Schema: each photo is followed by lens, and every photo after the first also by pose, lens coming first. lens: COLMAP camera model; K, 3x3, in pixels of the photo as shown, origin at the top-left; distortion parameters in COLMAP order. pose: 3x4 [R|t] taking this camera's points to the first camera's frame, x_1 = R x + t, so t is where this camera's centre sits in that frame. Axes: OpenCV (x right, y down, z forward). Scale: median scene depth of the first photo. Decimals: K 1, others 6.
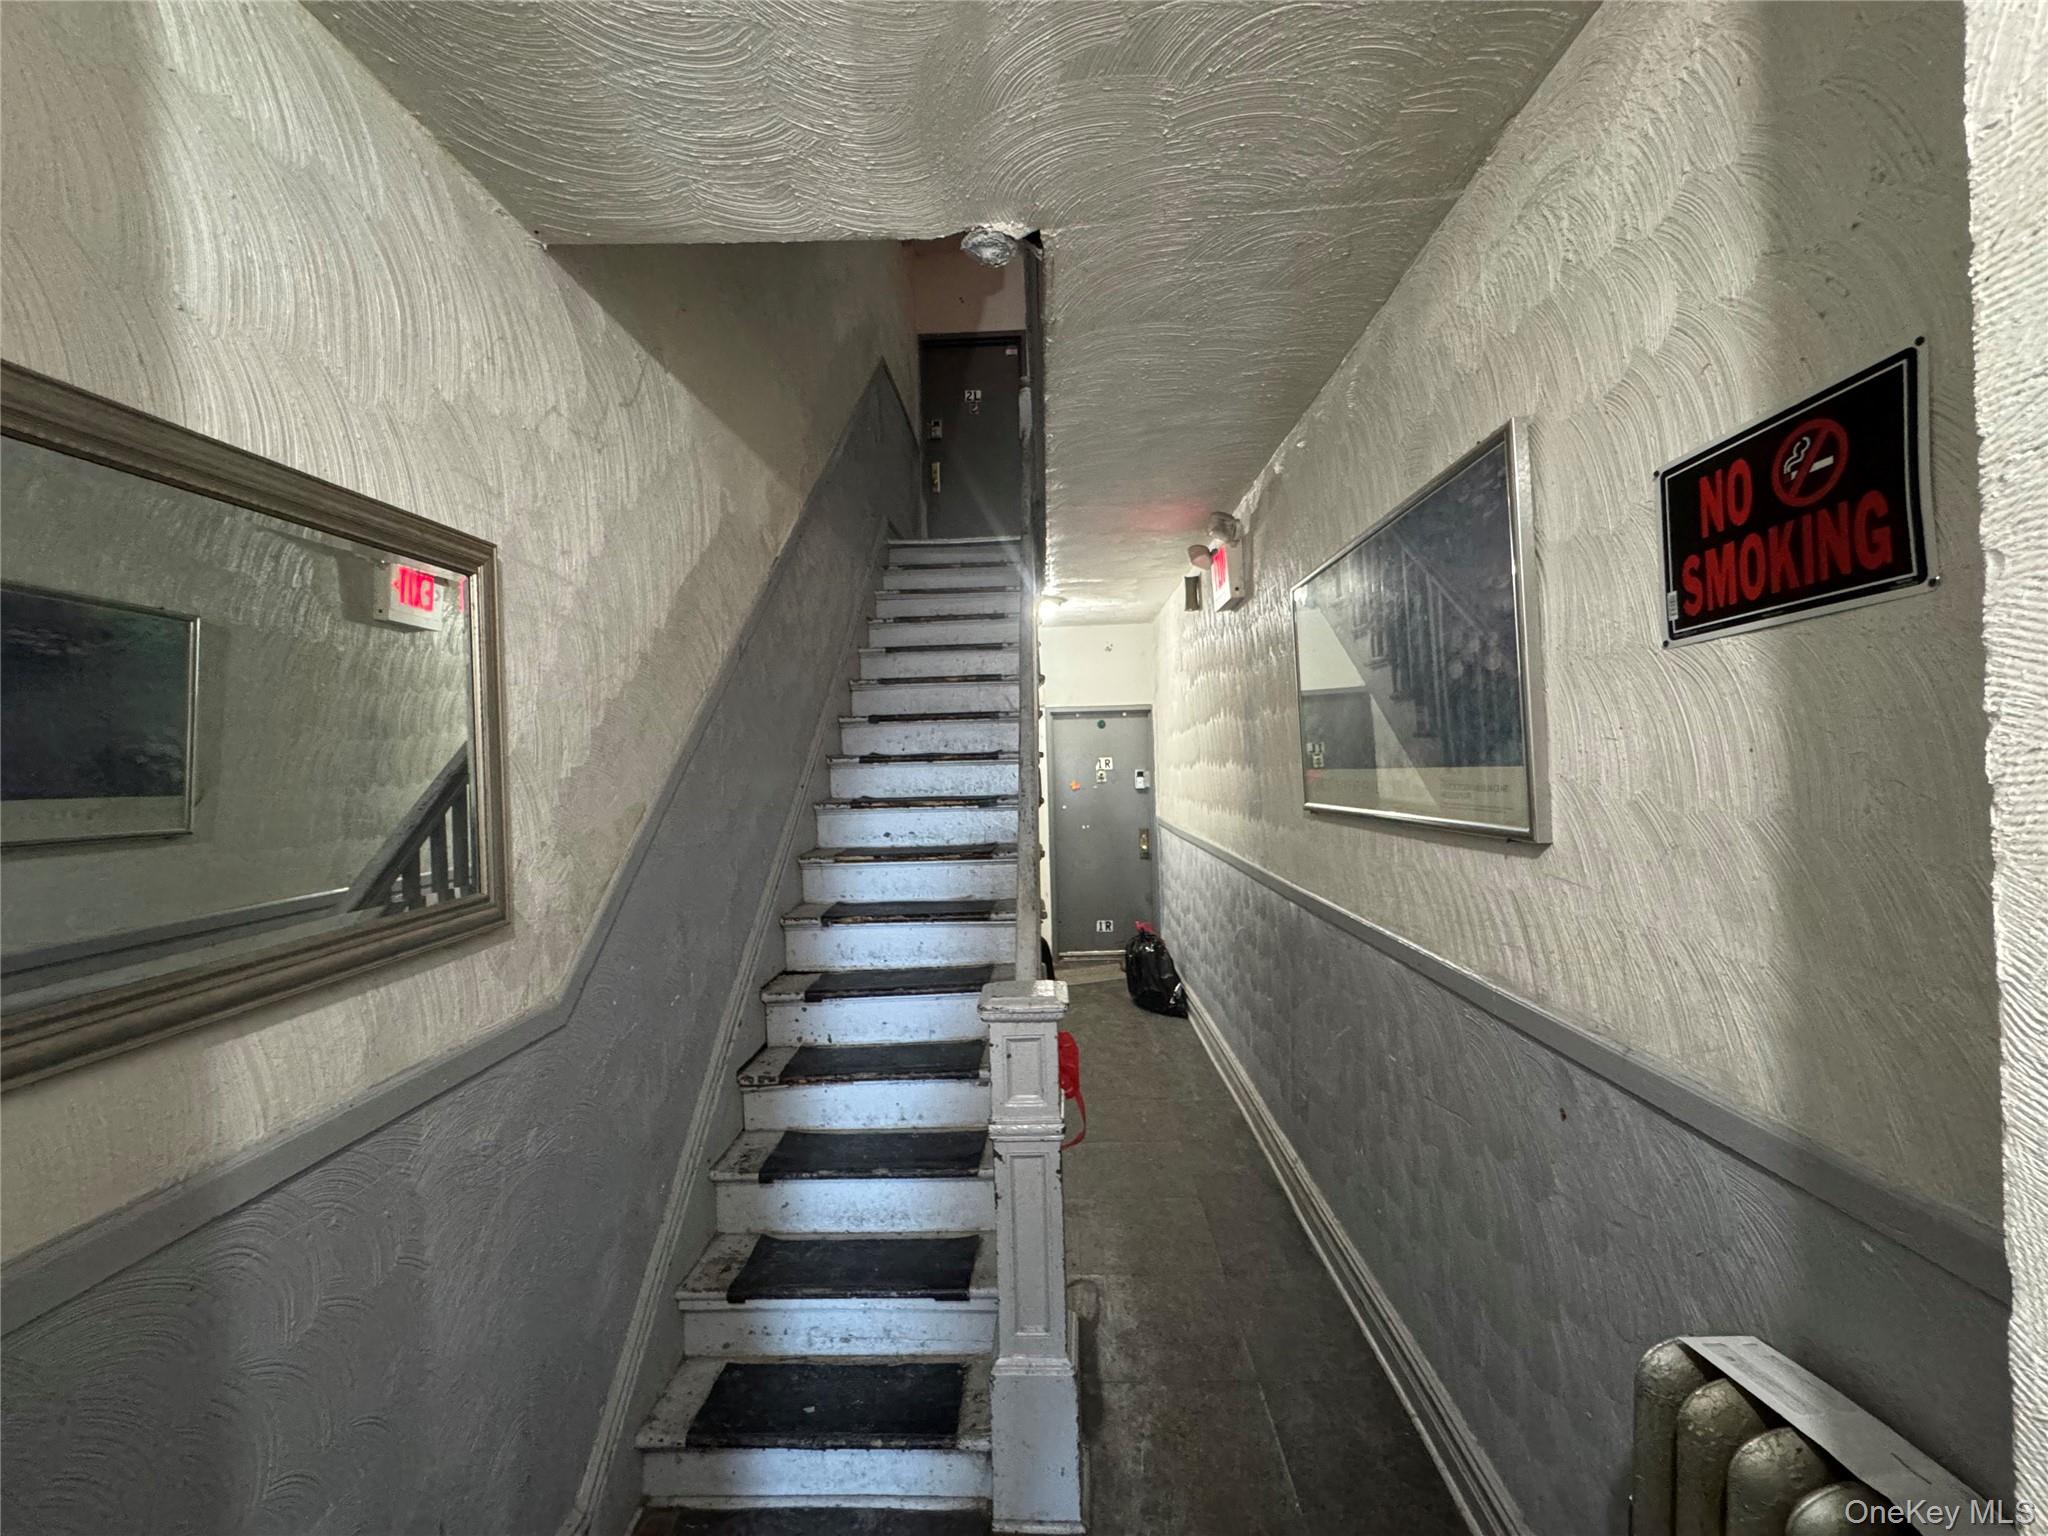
lens RADIAL K [[821.9, 0, 1026.2], [0, 821.9, 769.1], [0, 0, 1]] dist [-0.001375, -0.000119]
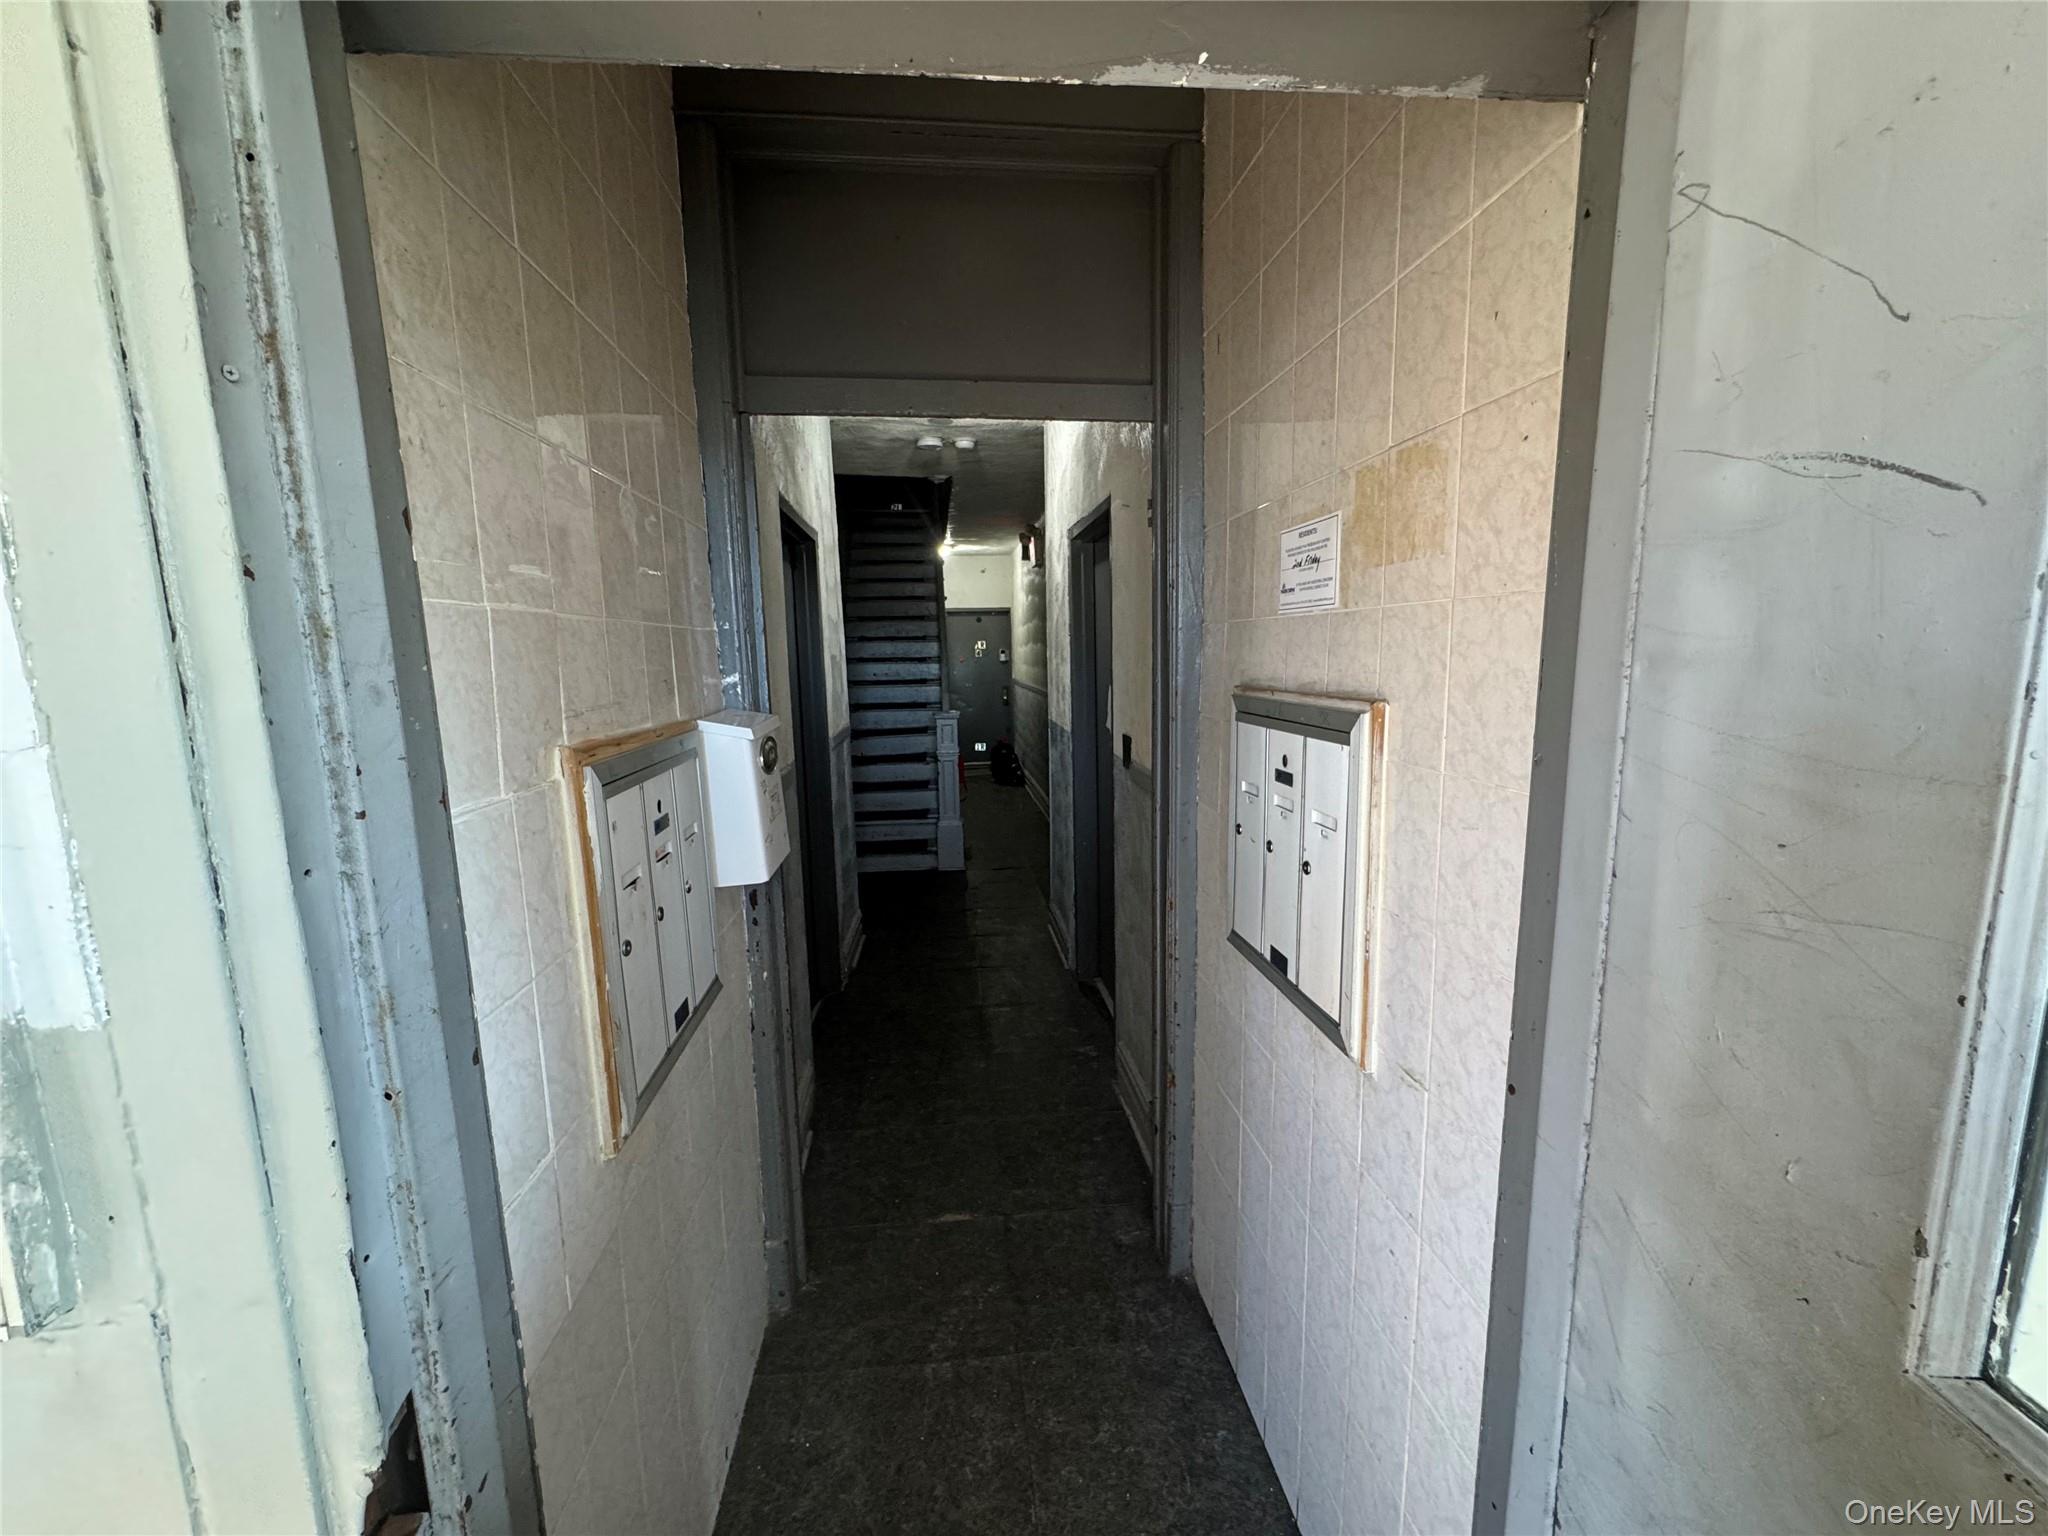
lens RADIAL K [[783.3, 0, 1024.0], [0, 783.3, 768.0], [0, 0, 1]] dist [-0.000295, -0.000017]
pose [[0.990476, -0.008828, 0.137402, -0.031614], [-0.010930, 0.989752, 0.142379, 0.012273], [-0.137251, -0.142525, 0.980229, -0.520026]]
